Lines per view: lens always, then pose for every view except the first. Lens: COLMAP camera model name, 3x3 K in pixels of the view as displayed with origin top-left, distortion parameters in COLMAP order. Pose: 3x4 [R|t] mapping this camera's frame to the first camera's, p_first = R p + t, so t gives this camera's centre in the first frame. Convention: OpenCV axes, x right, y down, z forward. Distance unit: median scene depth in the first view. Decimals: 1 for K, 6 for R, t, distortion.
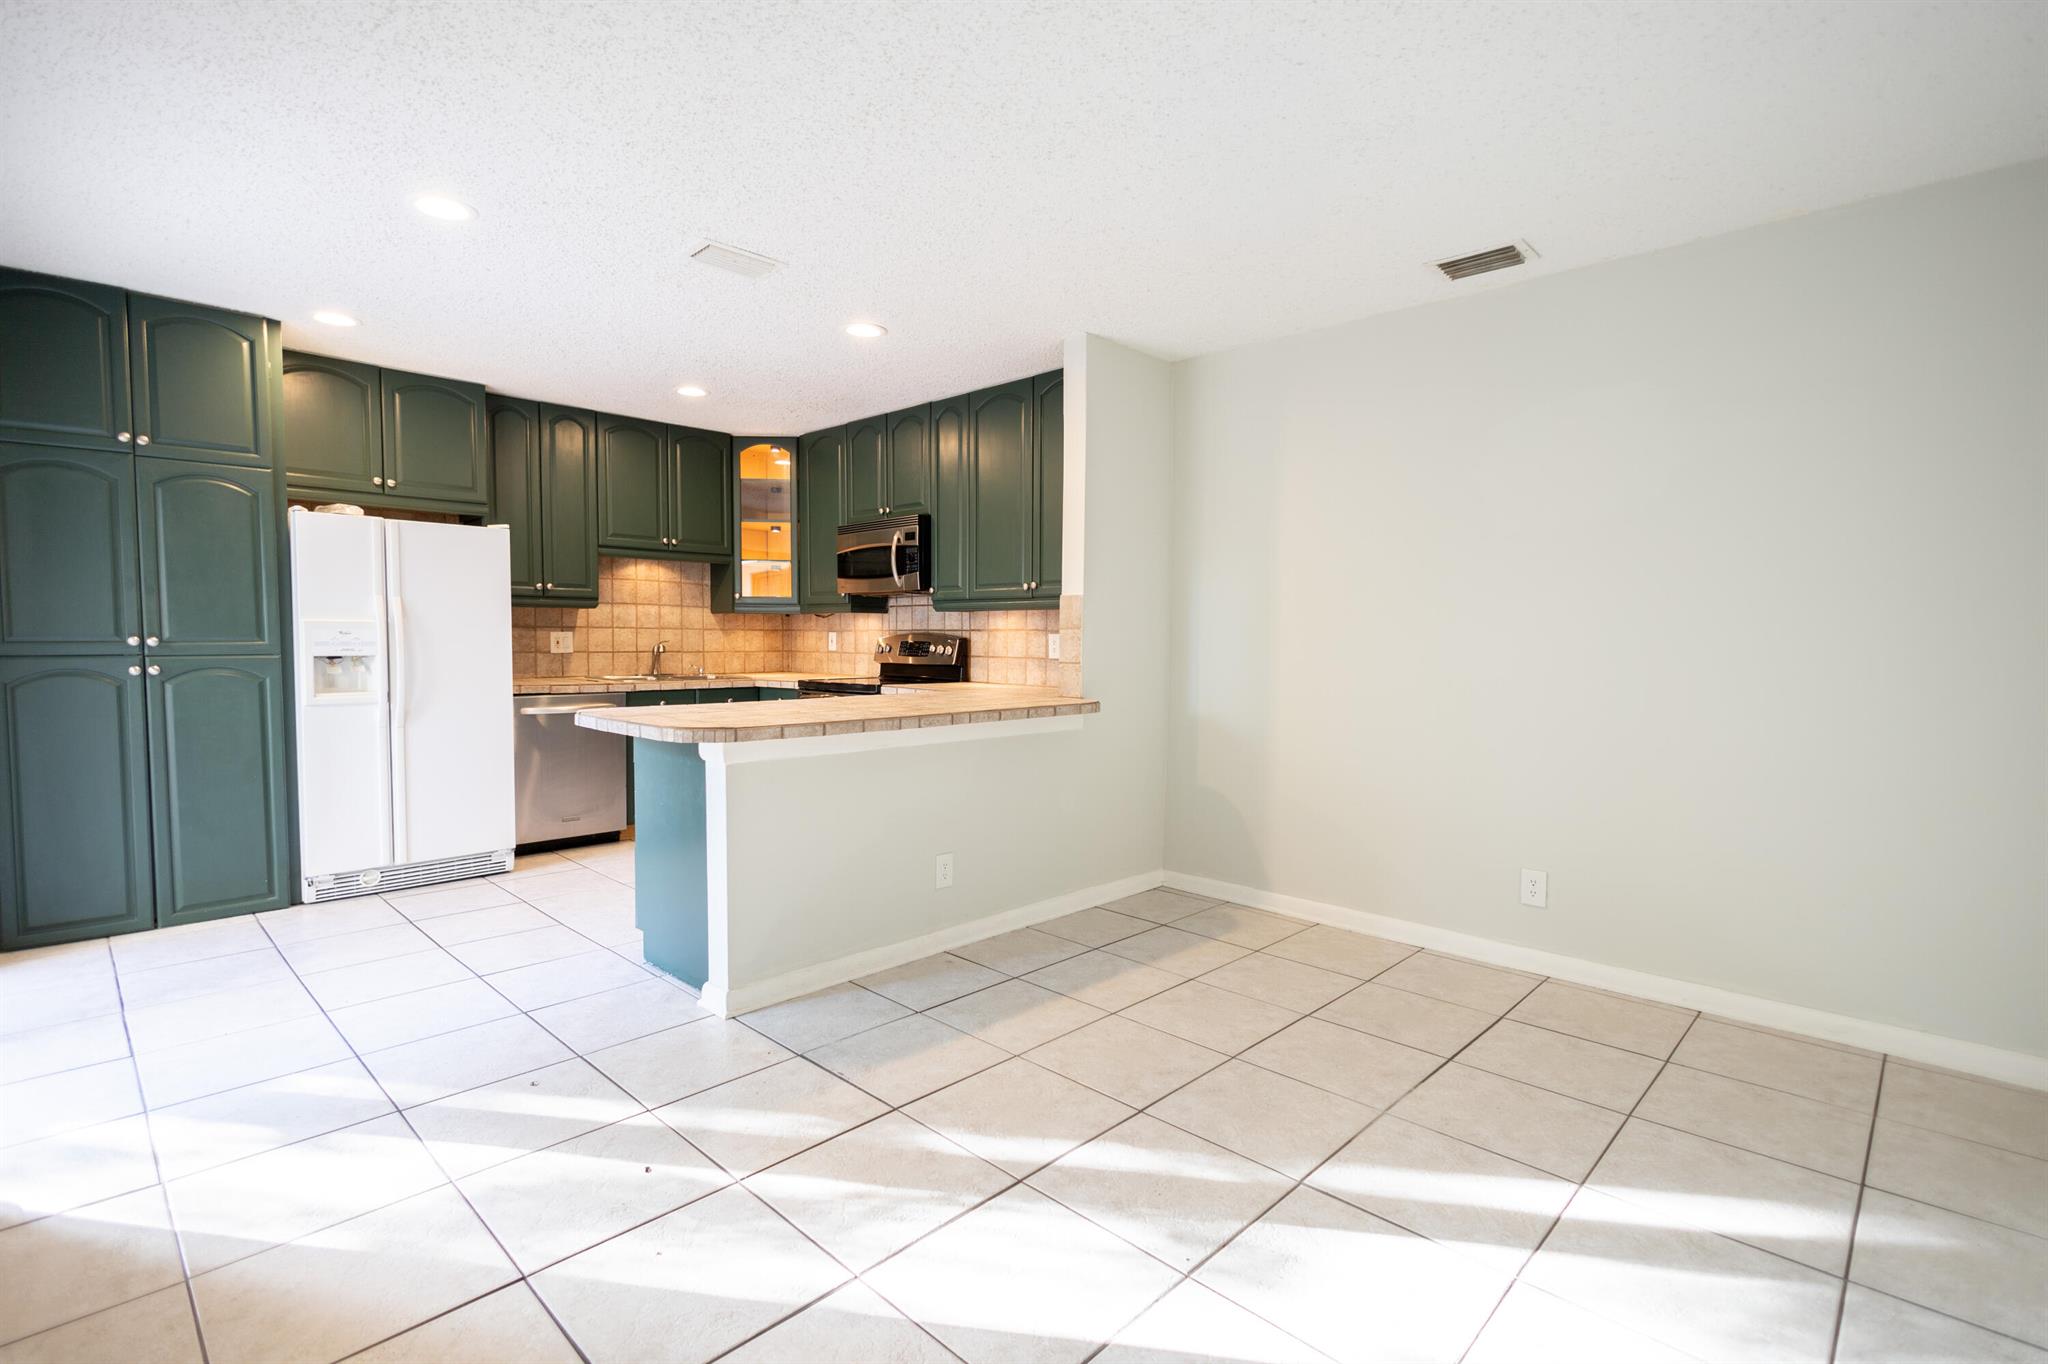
lens RADIAL K [[966.8, 0, 1032.8], [0, 966.8, 674.6], [0, 0, 1]] dist [0.001855, -0.000368]
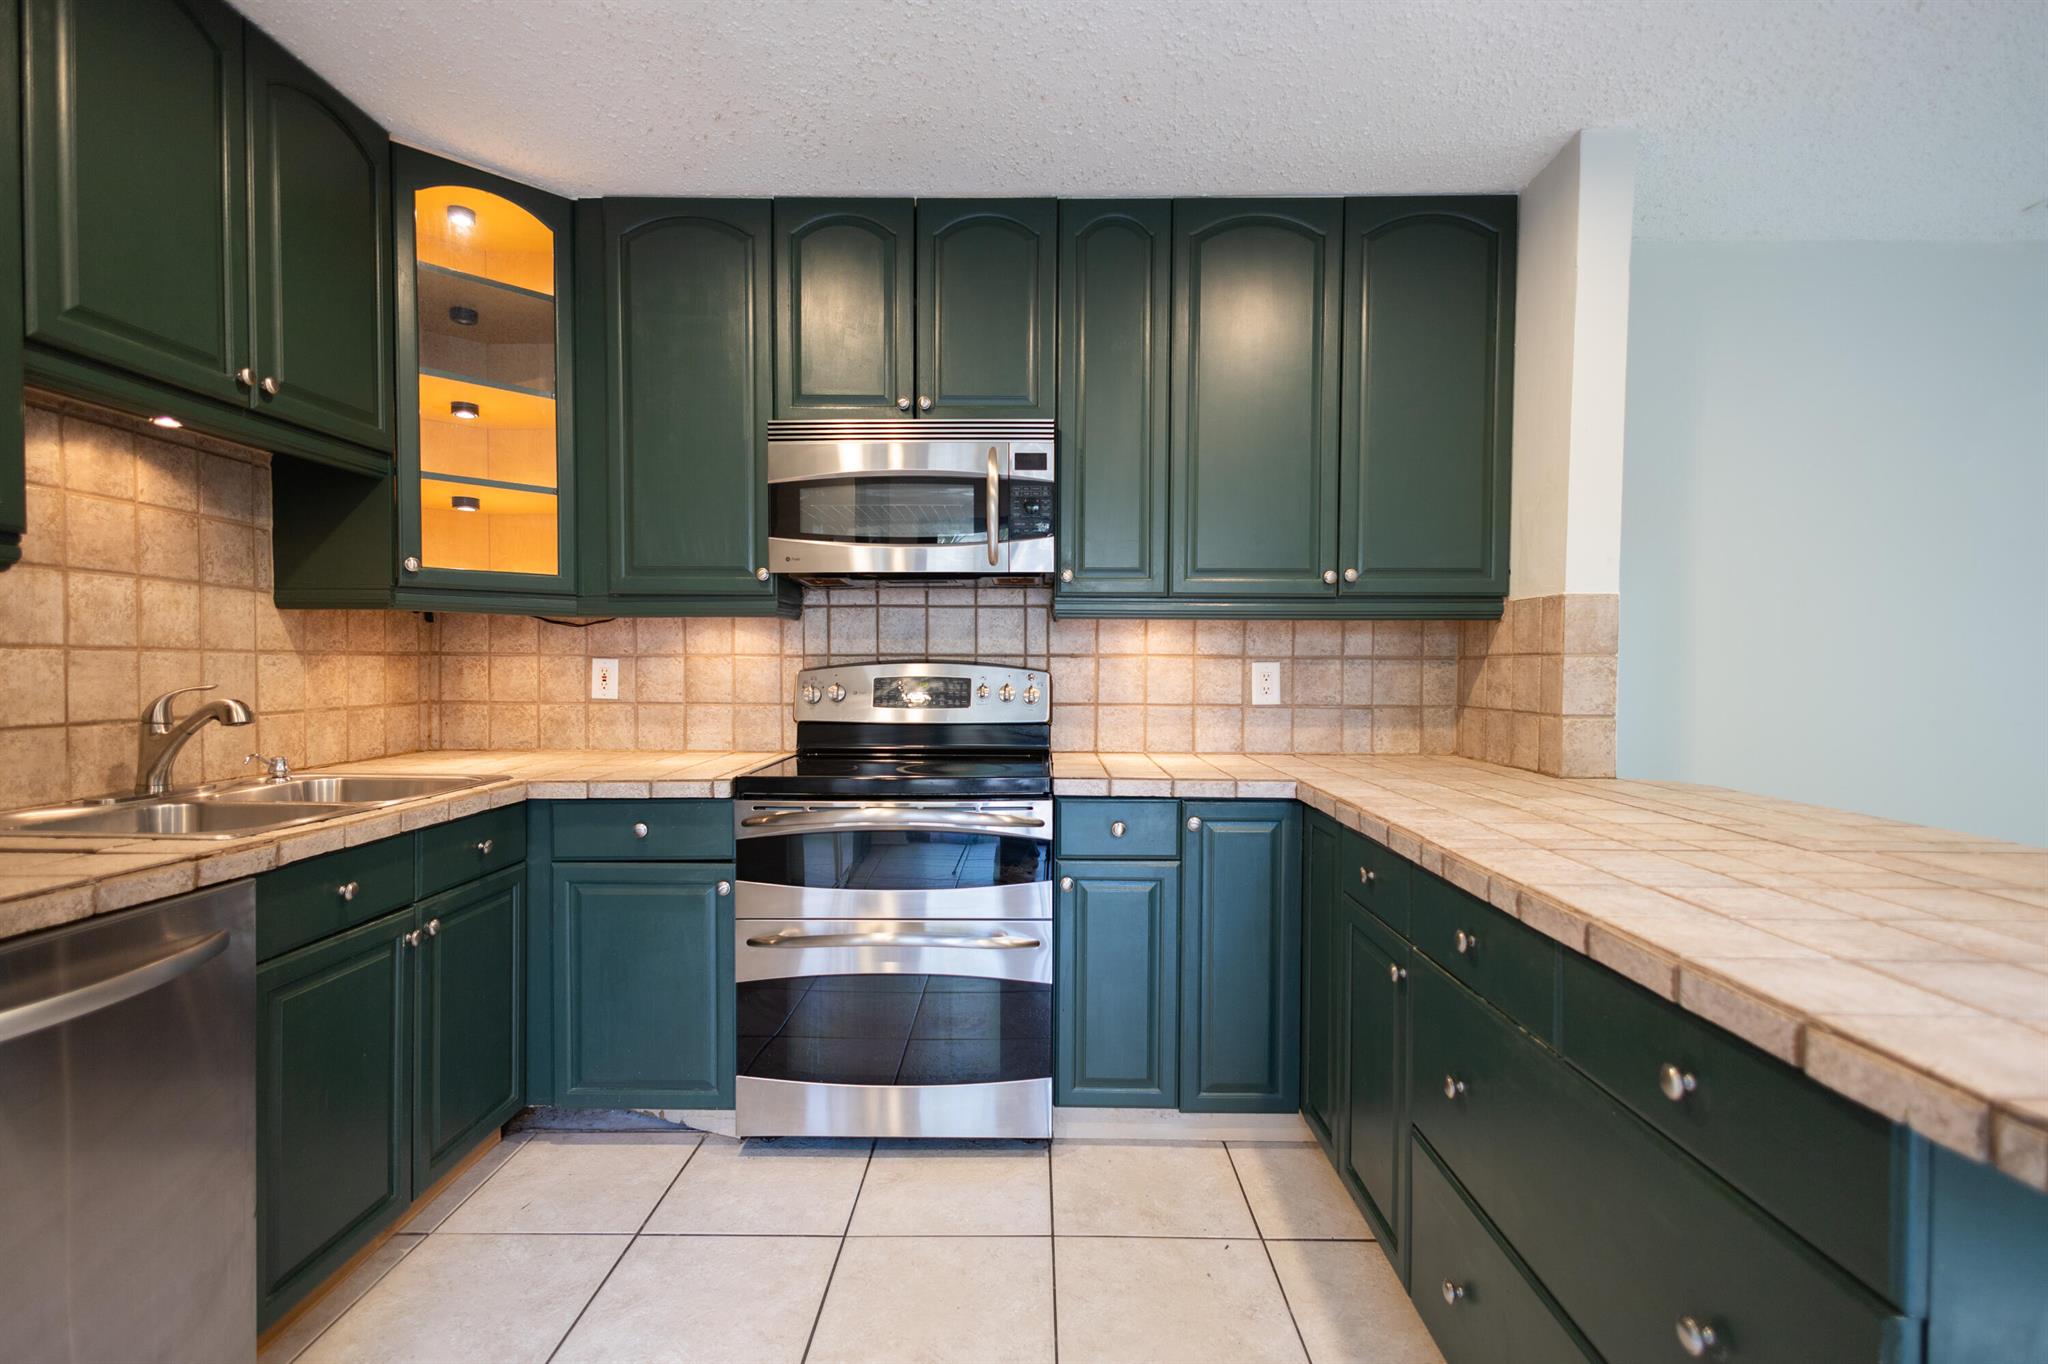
lens RADIAL K [[966.8, 0, 1027.9], [0, 966.8, 689.0], [0, 0, 1]] dist [0.001855, -0.000368]
pose [[0.714562, -0.024436, 0.699146, -0.399346], [0.029282, 0.999559, 0.005008, -0.027059], [-0.698959, 0.016894, 0.714962, 0.558764]]
